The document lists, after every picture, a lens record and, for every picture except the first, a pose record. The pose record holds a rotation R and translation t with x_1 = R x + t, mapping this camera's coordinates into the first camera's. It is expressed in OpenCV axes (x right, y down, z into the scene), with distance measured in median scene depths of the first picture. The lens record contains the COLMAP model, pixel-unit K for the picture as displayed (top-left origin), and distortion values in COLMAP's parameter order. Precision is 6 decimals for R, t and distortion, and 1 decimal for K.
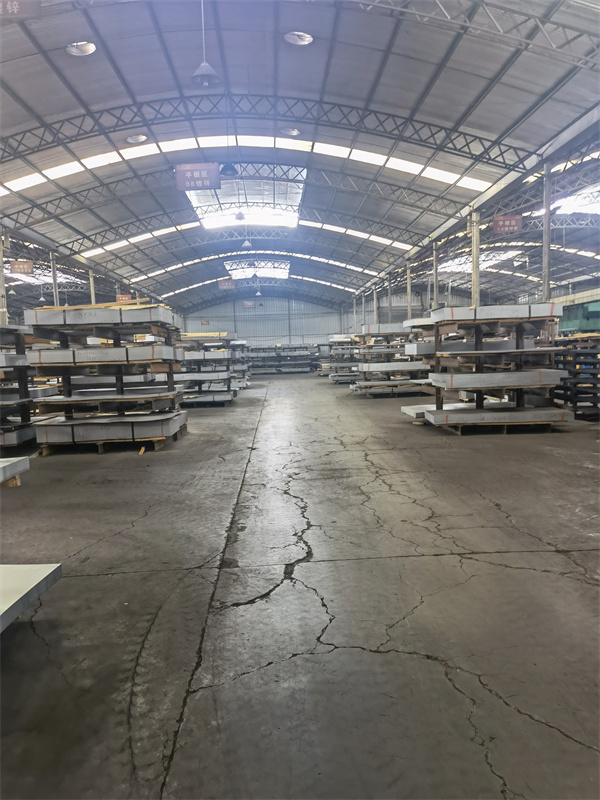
lens RADIAL K [[615.6, 0, 300.0], [0, 615.6, 400.0], [0, 0, 1]] dist [0.103142, -0.115359]
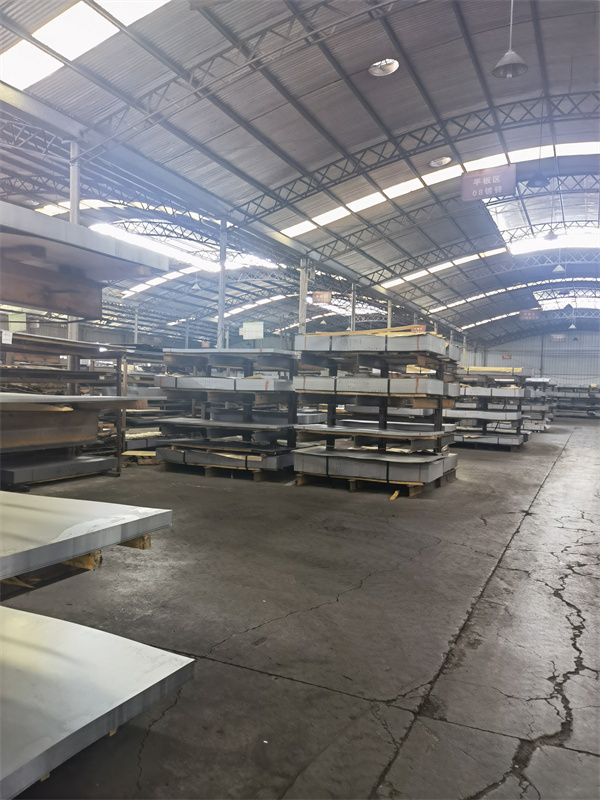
lens RADIAL K [[615.6, 0, 300.0], [0, 615.6, 400.0], [0, 0, 1]] dist [0.103142, -0.115359]
pose [[0.886256, 0.075701, -0.456967, 0.014005], [-0.099137, 0.994694, -0.027489, -0.011228], [0.452462, 0.069664, 0.889059, 0.100385]]
